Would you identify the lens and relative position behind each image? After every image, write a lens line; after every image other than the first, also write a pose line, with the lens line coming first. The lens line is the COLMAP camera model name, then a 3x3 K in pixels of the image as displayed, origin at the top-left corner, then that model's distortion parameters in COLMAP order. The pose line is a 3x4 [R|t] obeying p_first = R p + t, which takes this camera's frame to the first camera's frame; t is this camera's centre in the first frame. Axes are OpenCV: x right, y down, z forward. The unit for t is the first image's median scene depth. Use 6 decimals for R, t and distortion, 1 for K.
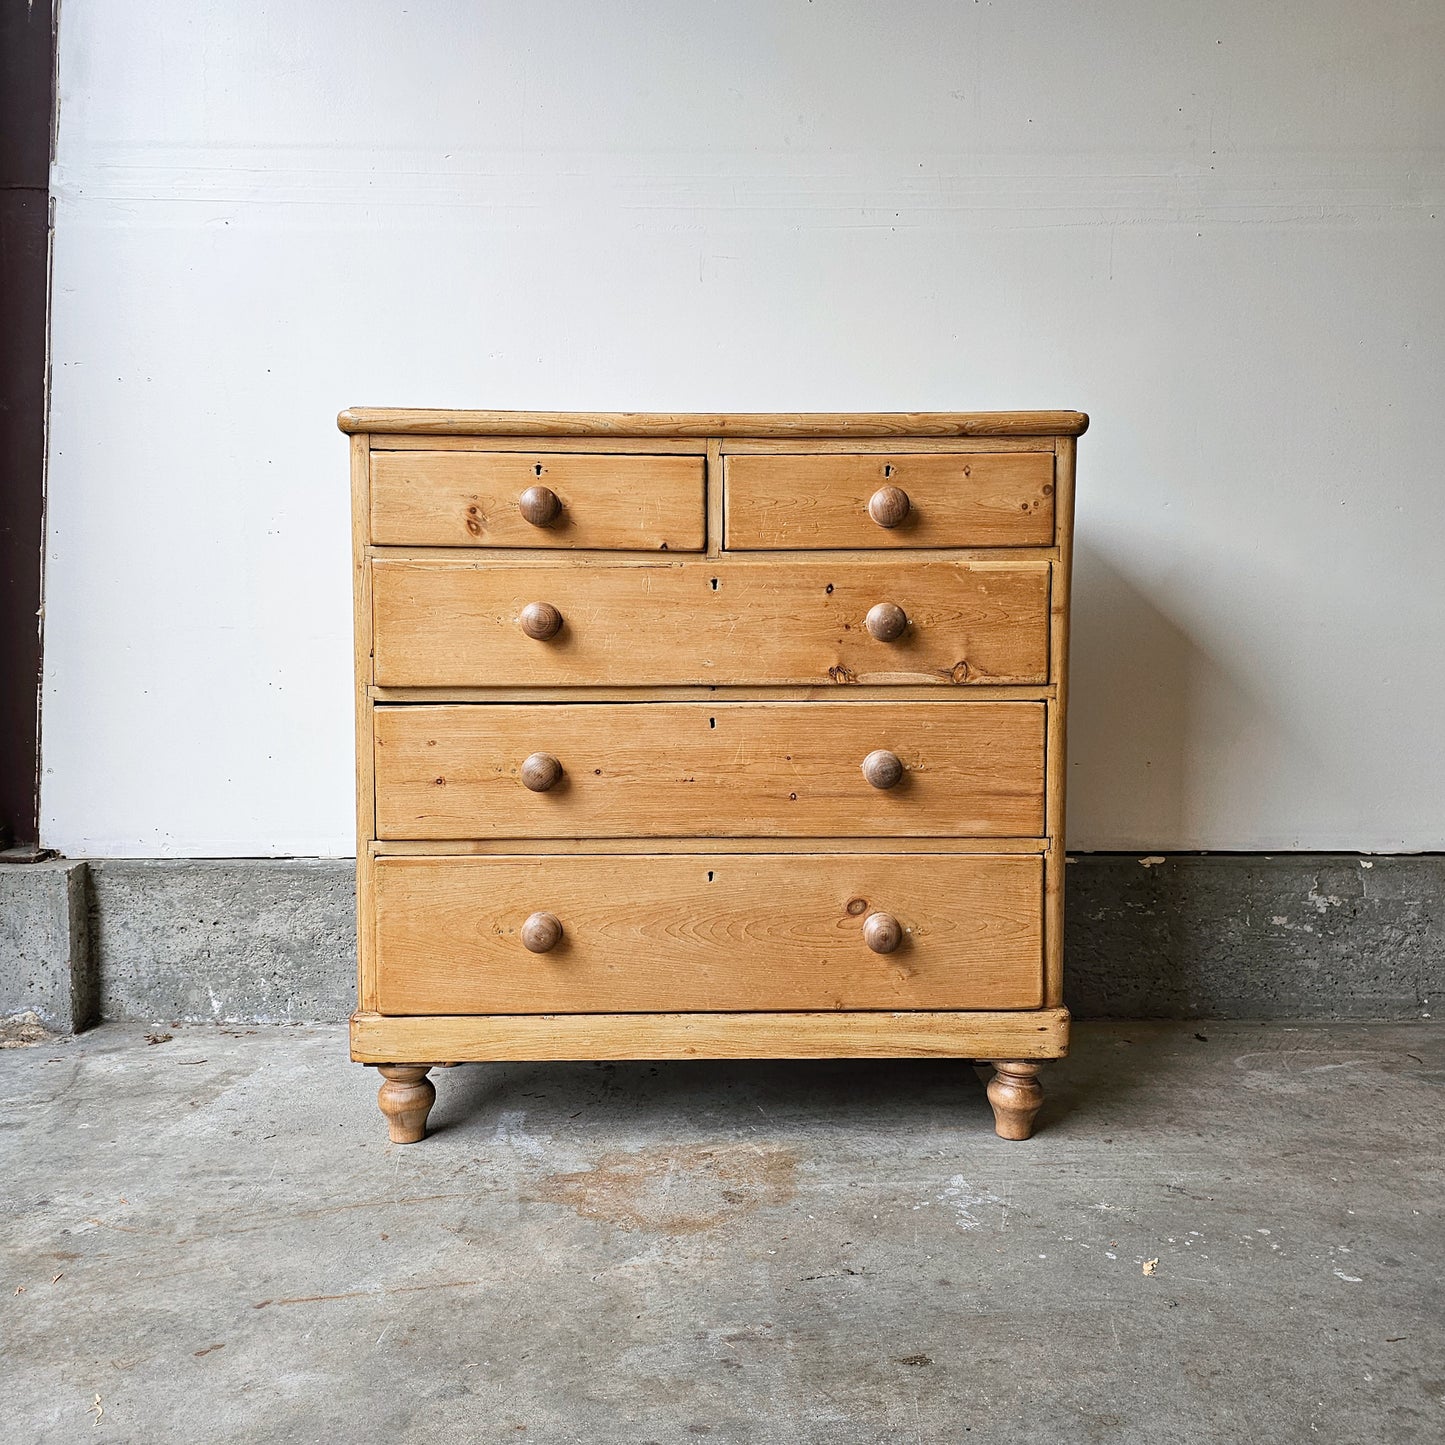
lens RADIAL K [[1356.7, 0, 734.7], [0, 1356.7, 723.2], [0, 0, 1]] dist [0.063876, -0.078037]
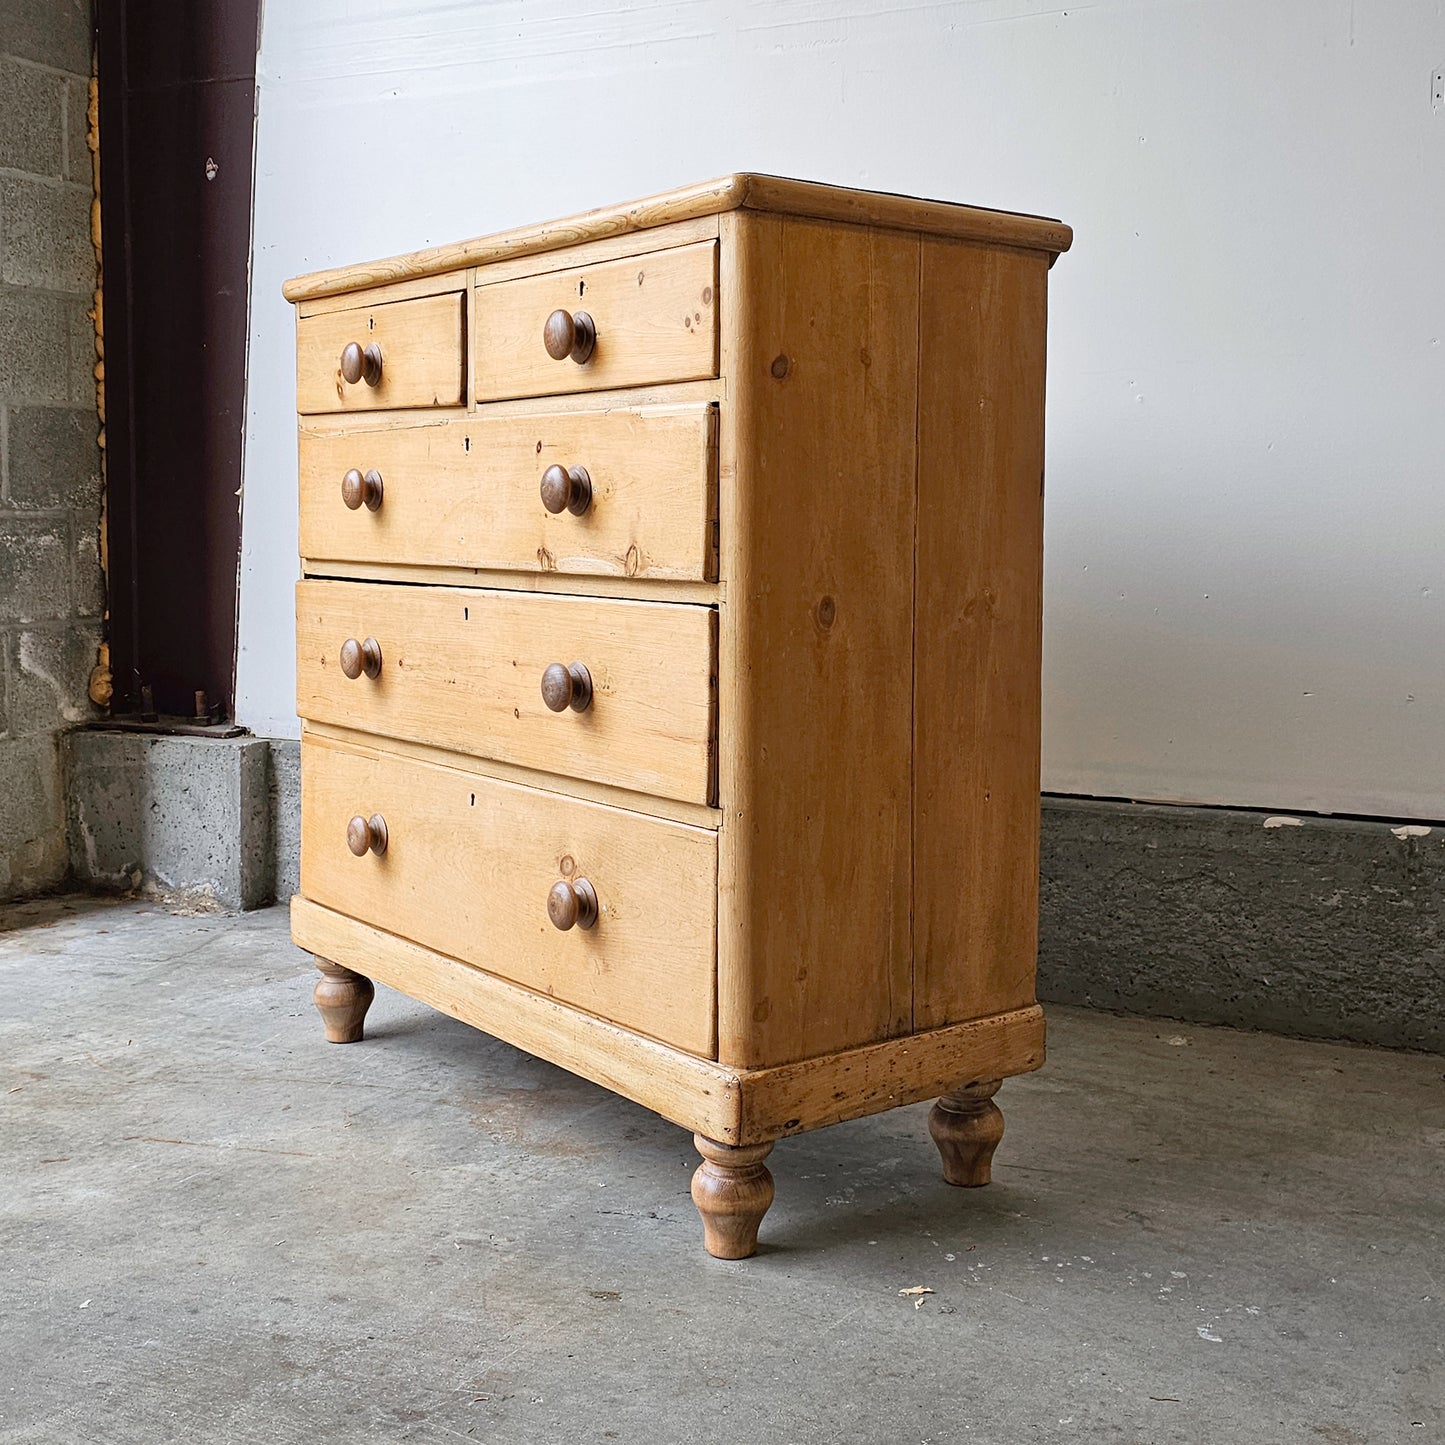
lens RADIAL K [[1786.8, 0, 725.5], [0, 1786.8, 606.9], [0, 0, 1]] dist [0.049664, -0.041783]
pose [[0.893217, 0.027504, -0.448785, 0.539815], [-0.042744, 0.998801, -0.023862, 0.026154], [0.447590, 0.040497, 0.893321, -0.033679]]
